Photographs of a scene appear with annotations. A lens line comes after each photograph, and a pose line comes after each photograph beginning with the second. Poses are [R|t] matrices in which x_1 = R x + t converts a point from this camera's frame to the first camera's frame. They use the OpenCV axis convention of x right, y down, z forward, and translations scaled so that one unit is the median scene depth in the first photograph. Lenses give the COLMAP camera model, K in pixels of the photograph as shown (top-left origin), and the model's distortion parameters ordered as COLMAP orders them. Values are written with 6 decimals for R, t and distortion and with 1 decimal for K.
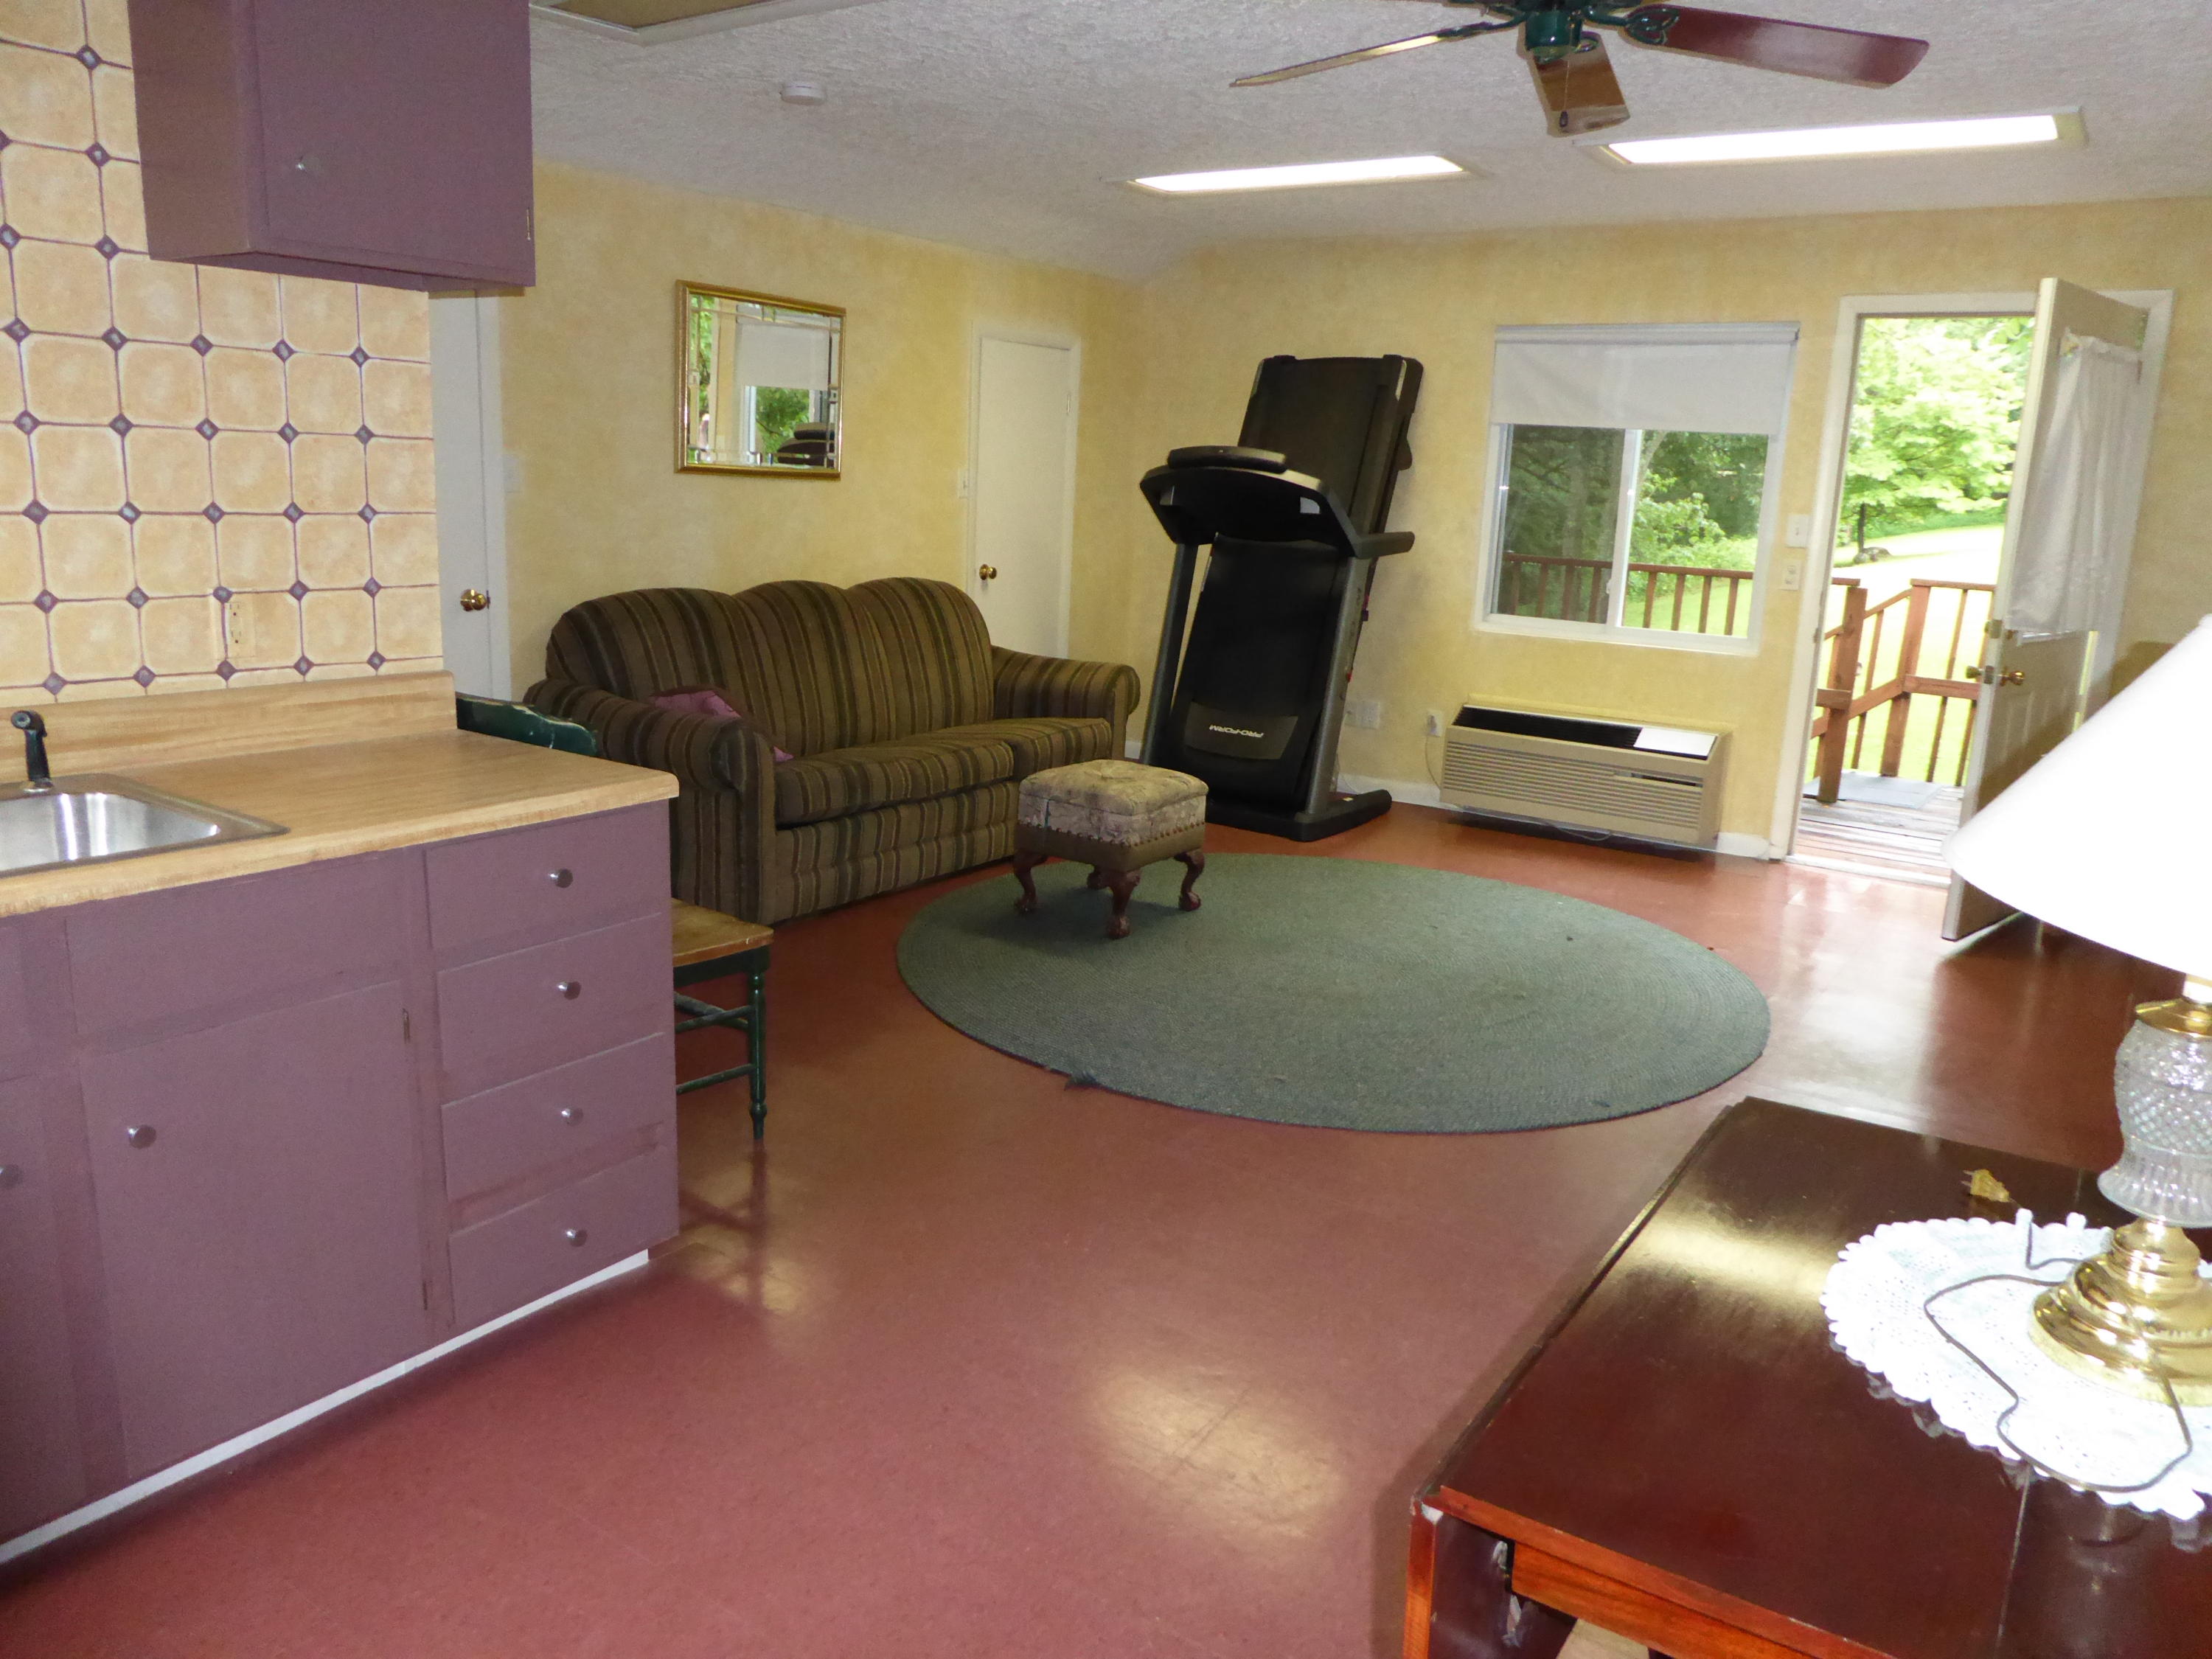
lens RADIAL K [[1568.7, 0, 1114.6], [0, 1568.7, 821.3], [0, 0, 1]] dist [-0.042331, 0.014402]
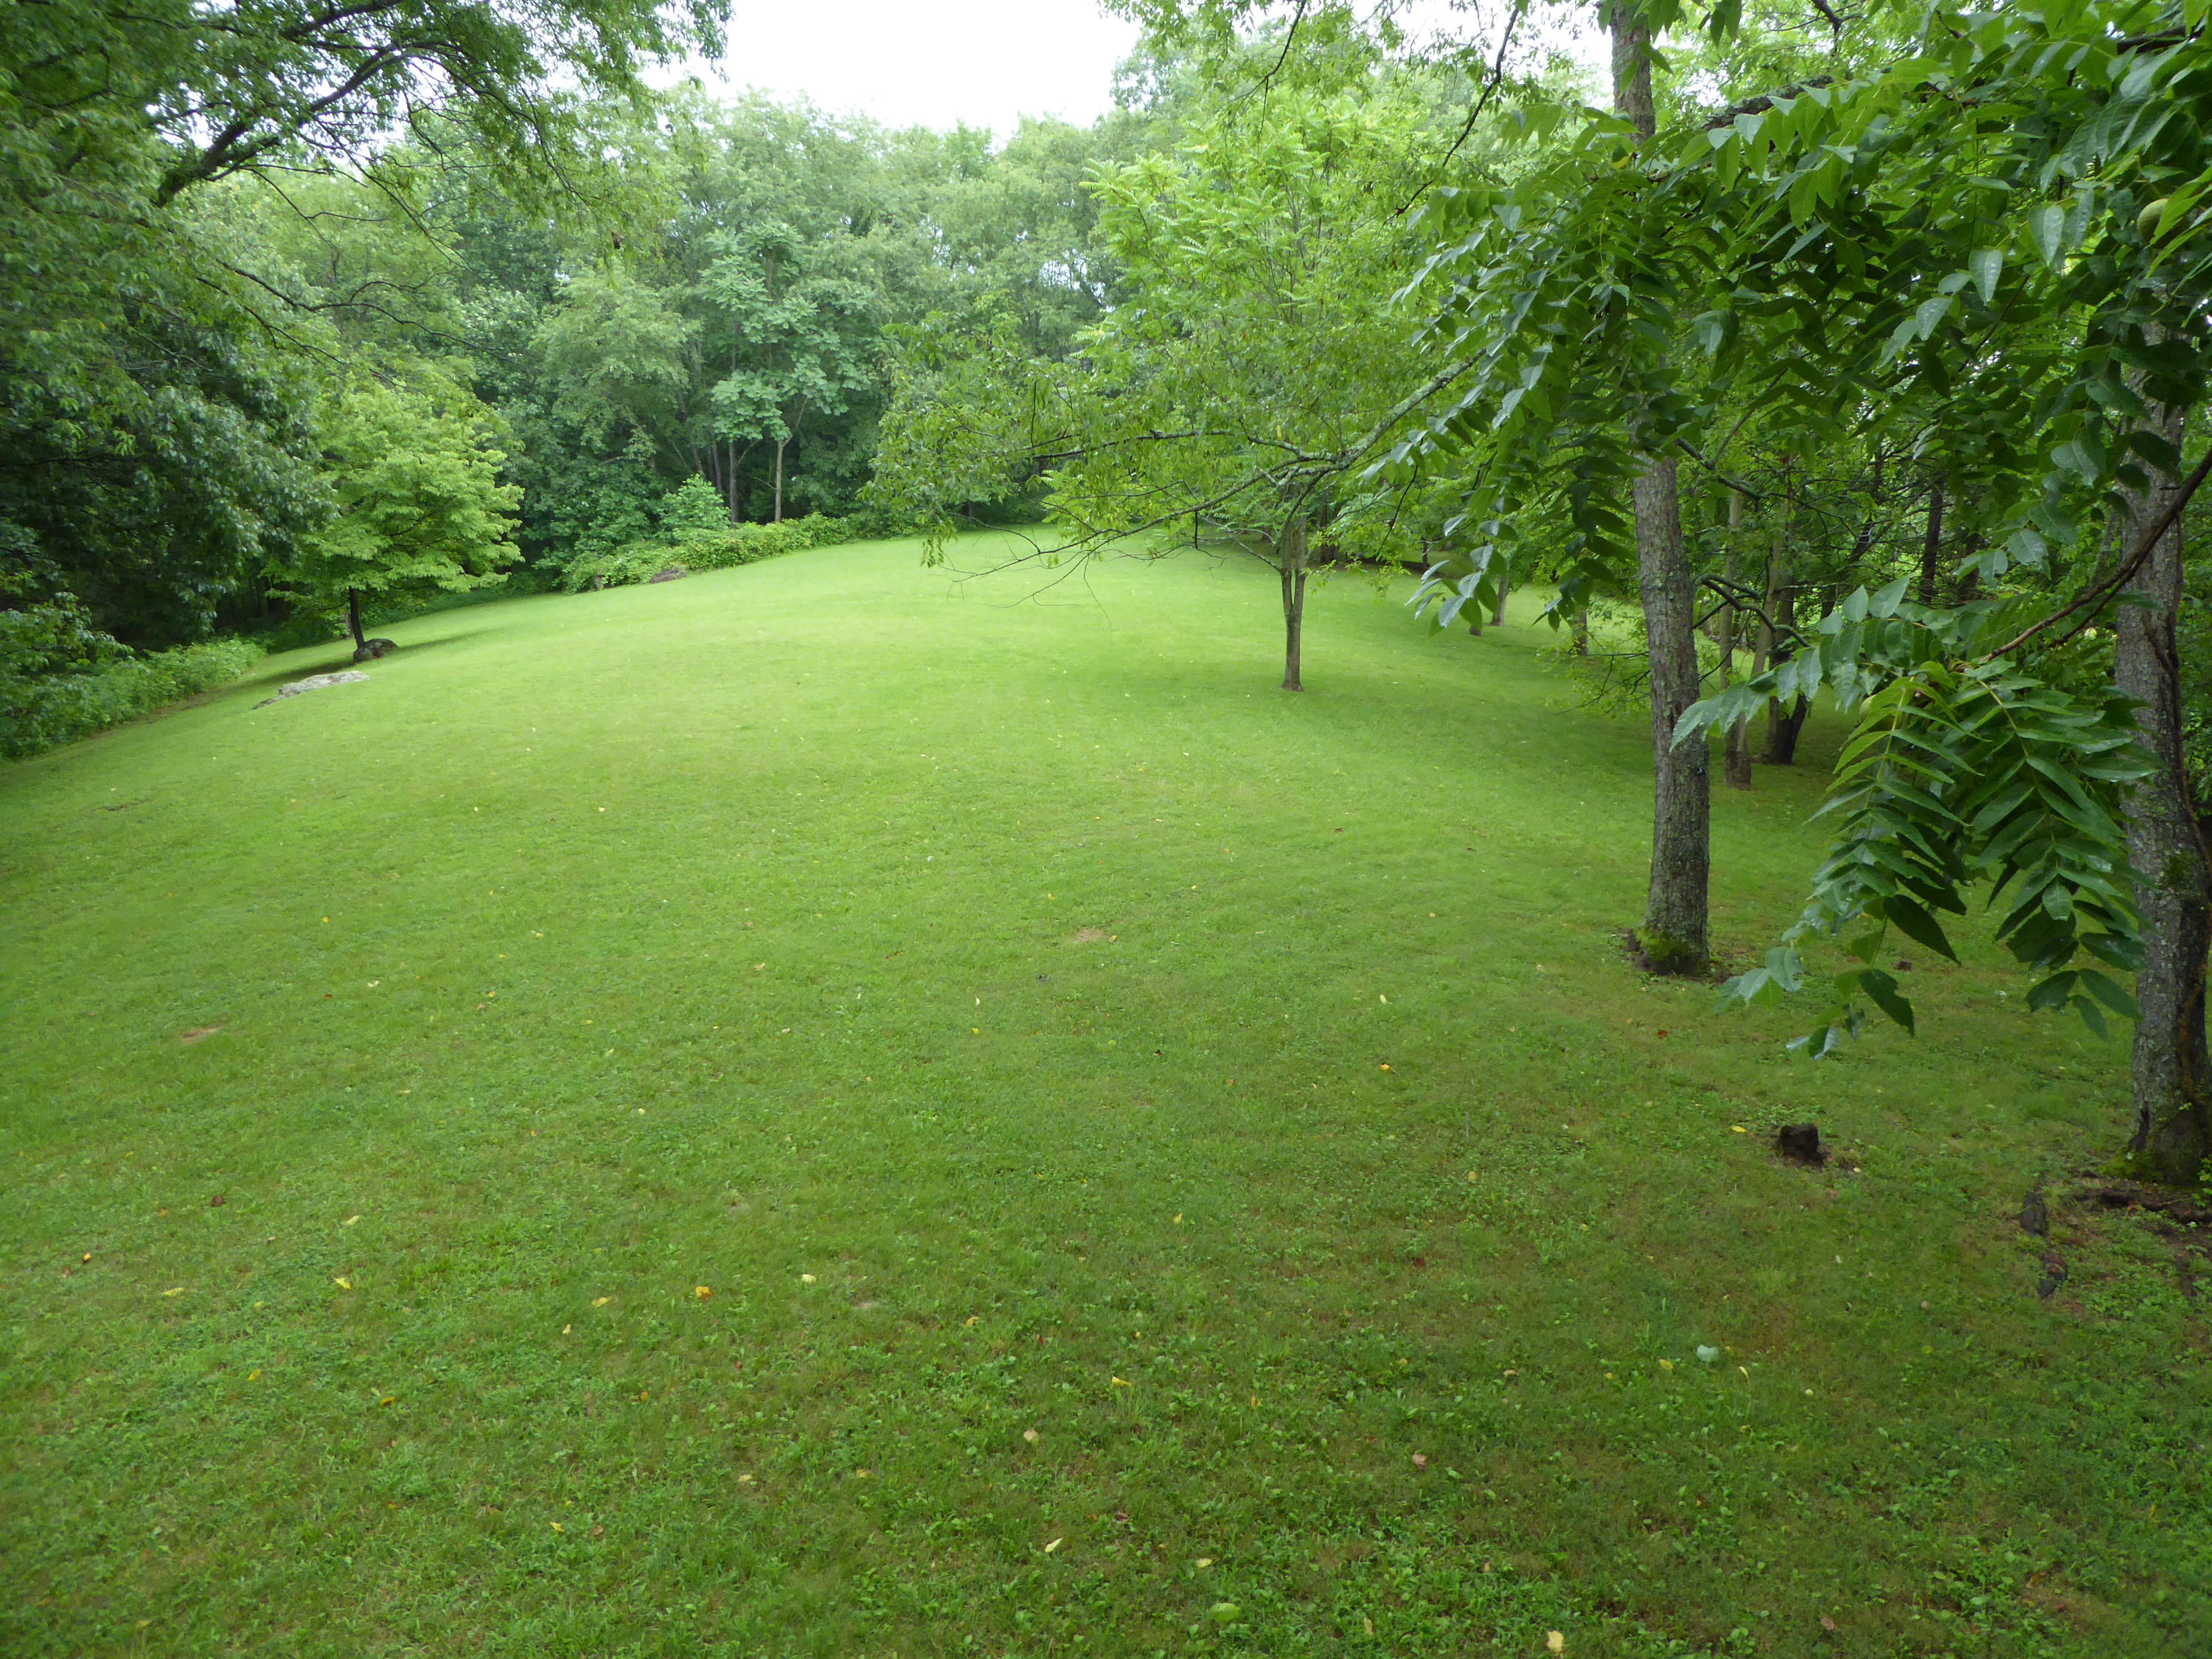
lens RADIAL K [[1568.7, 0, 1118.2], [0, 1568.7, 797.7], [0, 0, 1]] dist [-0.042331, 0.014402]
pose [[0.629059, -0.161709, 0.760352, 0.097402], [0.213567, 0.976437, 0.030975, -0.036504], [-0.747445, 0.142901, 0.648772, 0.183164]]
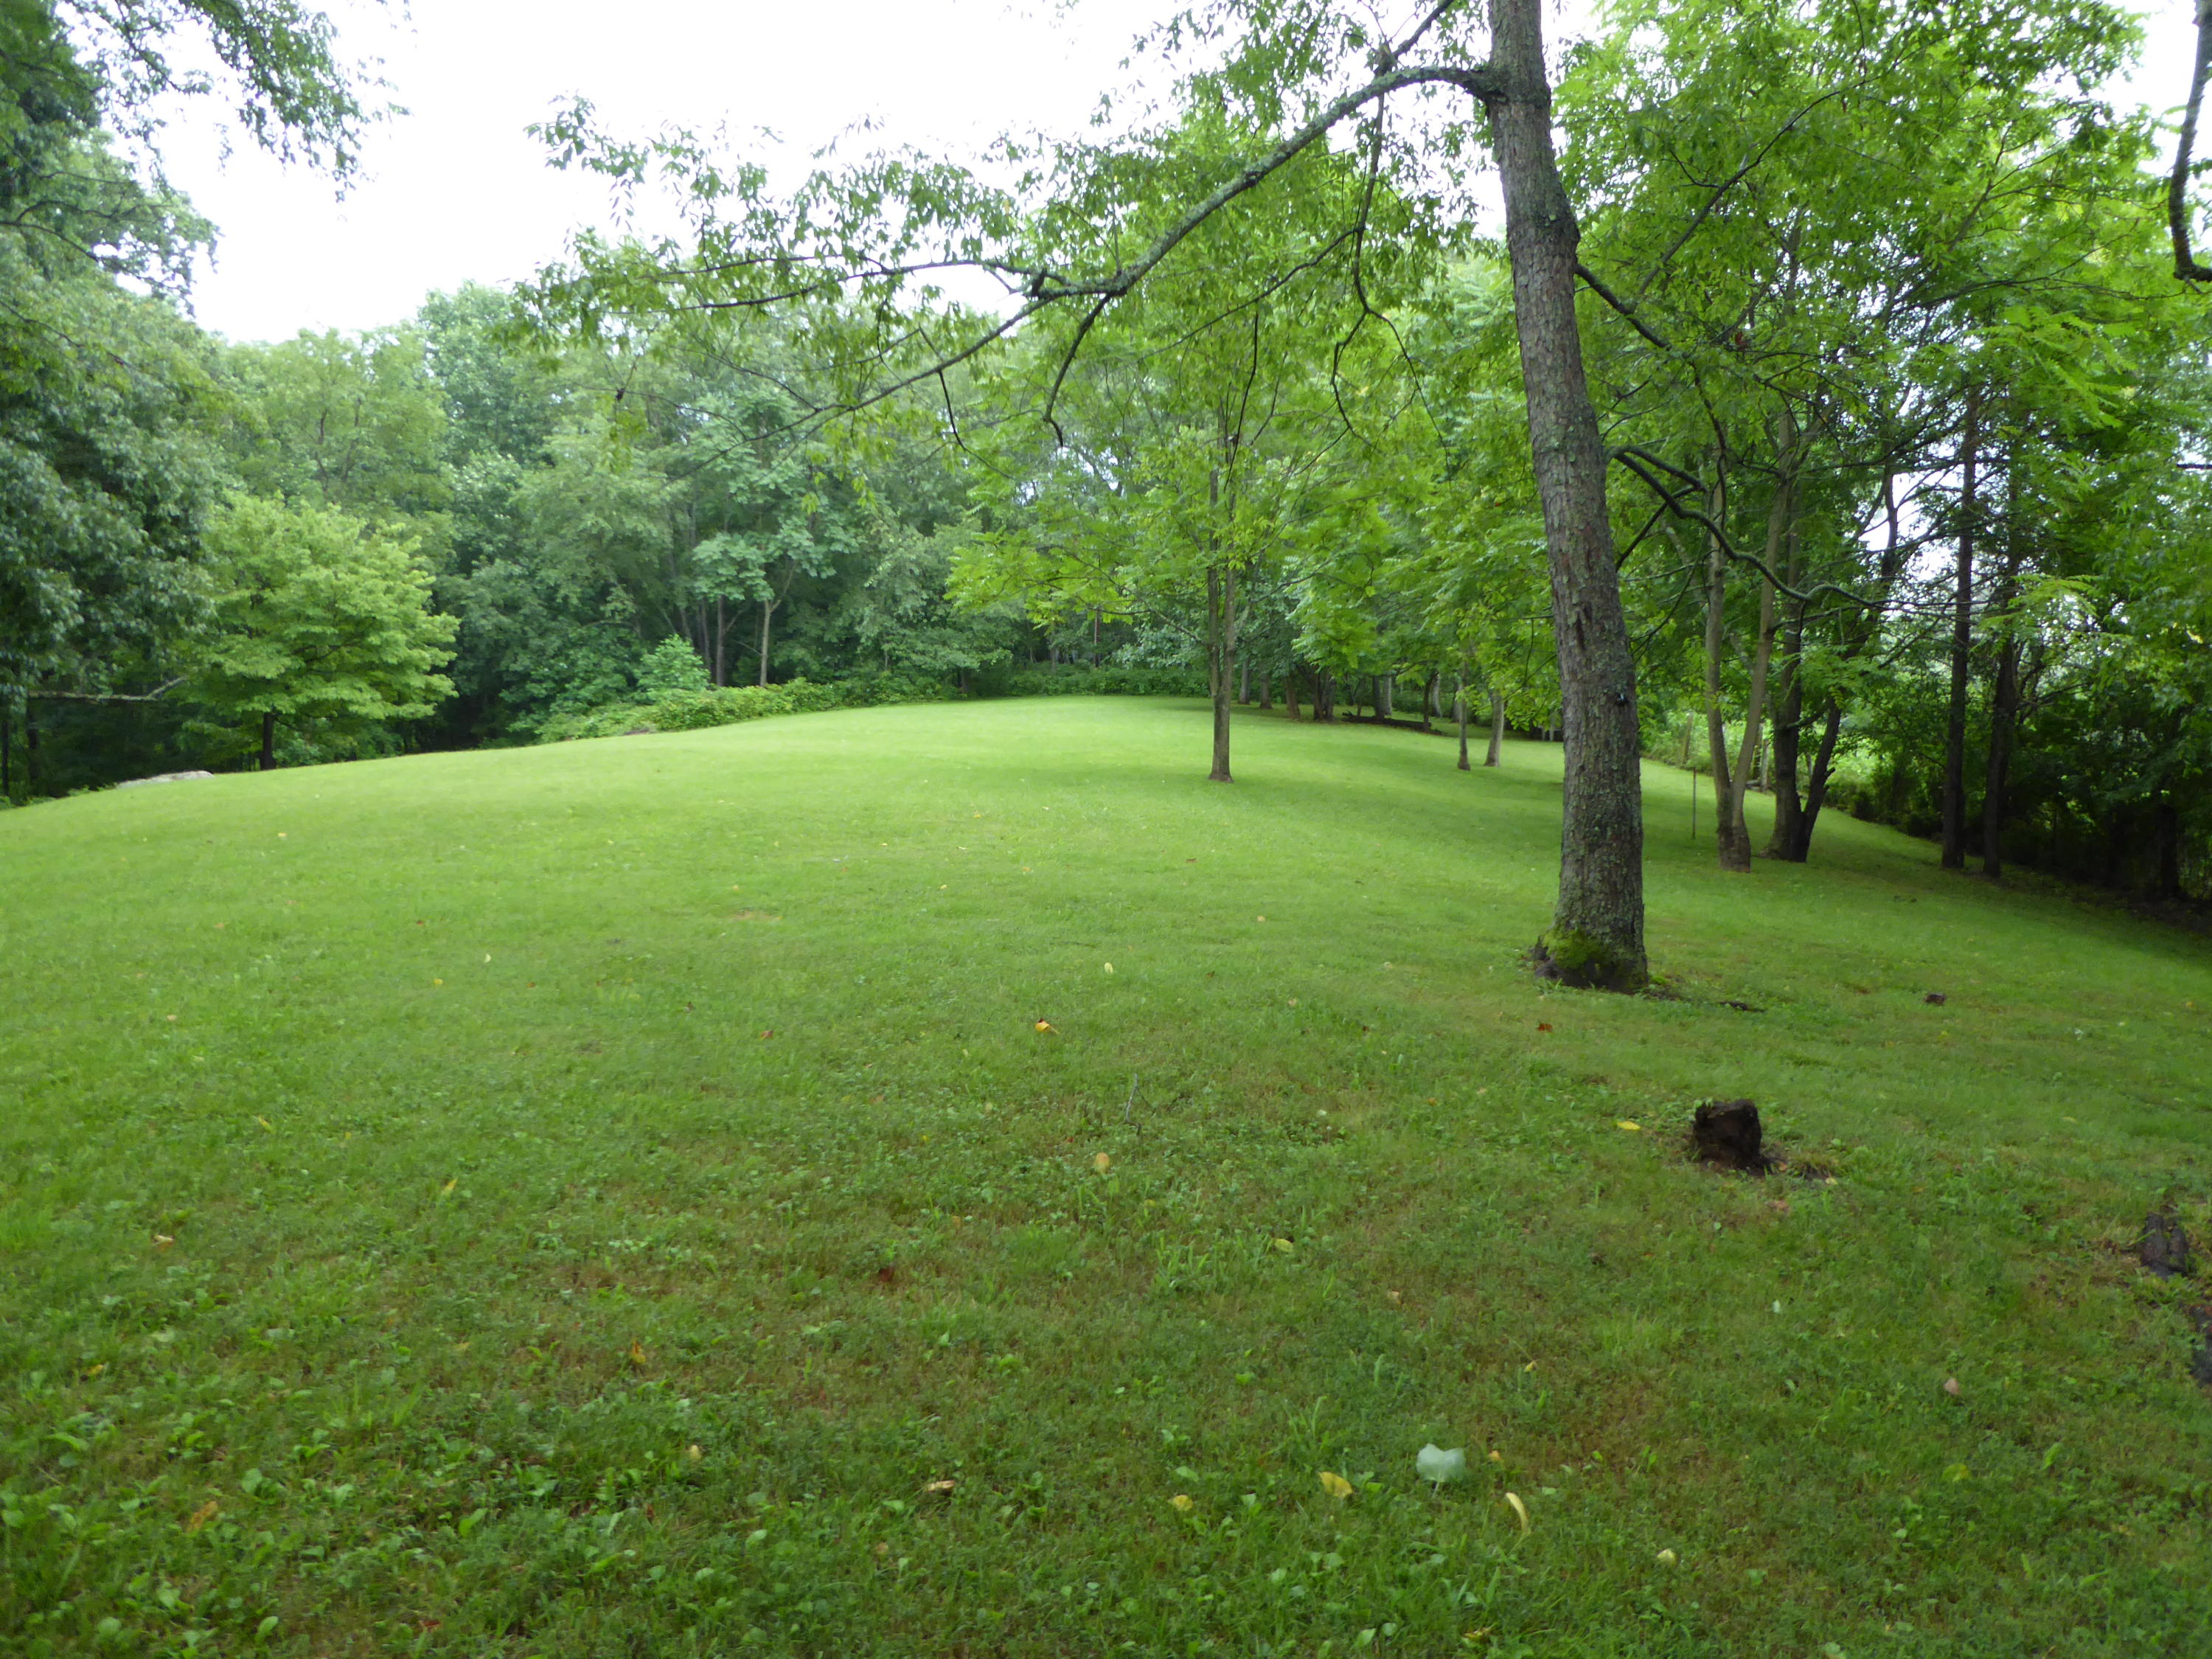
lens RADIAL K [[1568.7, 0, 1112.4], [0, 1568.7, 806.4], [0, 0, 1]] dist [-0.042331, 0.014402]
pose [[0.654373, -0.051951, 0.754385, 0.180770], [0.201951, 0.973407, -0.108144, 0.009680], [-0.728706, 0.223115, 0.647462, 0.206833]]
